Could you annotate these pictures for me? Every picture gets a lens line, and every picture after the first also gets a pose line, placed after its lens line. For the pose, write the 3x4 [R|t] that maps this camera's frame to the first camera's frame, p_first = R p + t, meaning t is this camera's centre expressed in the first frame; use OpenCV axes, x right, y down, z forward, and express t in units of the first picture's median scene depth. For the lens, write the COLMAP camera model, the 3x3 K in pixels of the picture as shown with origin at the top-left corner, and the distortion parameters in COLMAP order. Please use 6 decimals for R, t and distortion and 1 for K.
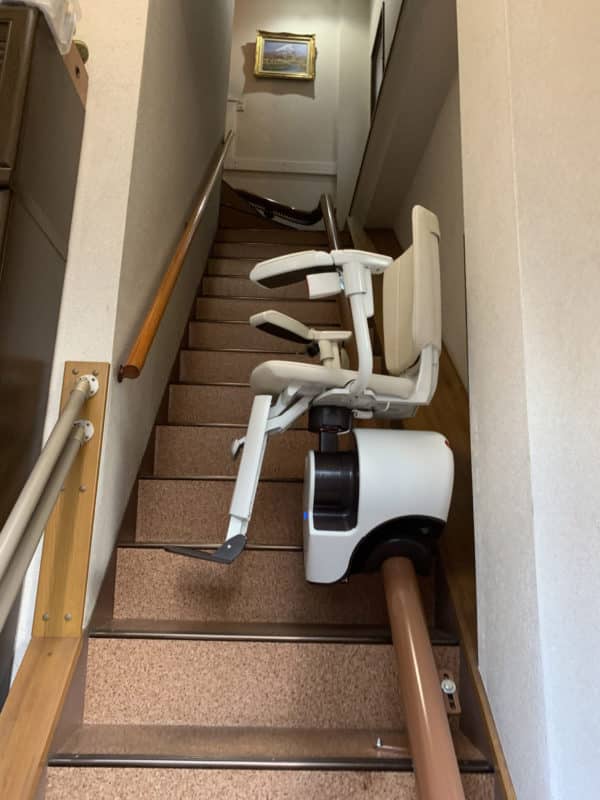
lens RADIAL K [[609.7, 0, 298.3], [0, 609.7, 401.2], [0, 0, 1]] dist [0.001310, -0.005918]
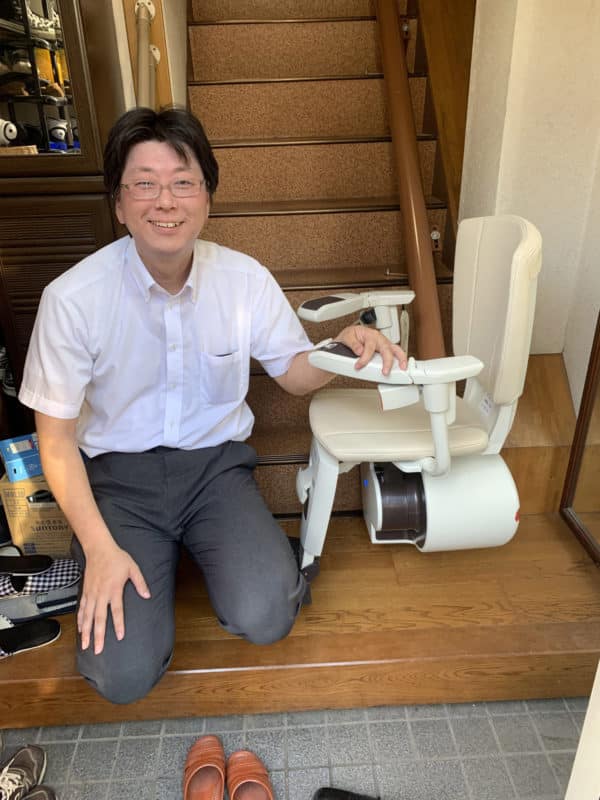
lens RADIAL K [[609.7, 0, 298.0], [0, 609.7, 403.3], [0, 0, 1]] dist [0.001310, -0.005918]
pose [[0.998110, -0.057110, -0.022697, -0.076836], [0.058586, 0.772720, 0.632037, -0.171231], [-0.018557, -0.632172, 0.774606, -0.394104]]
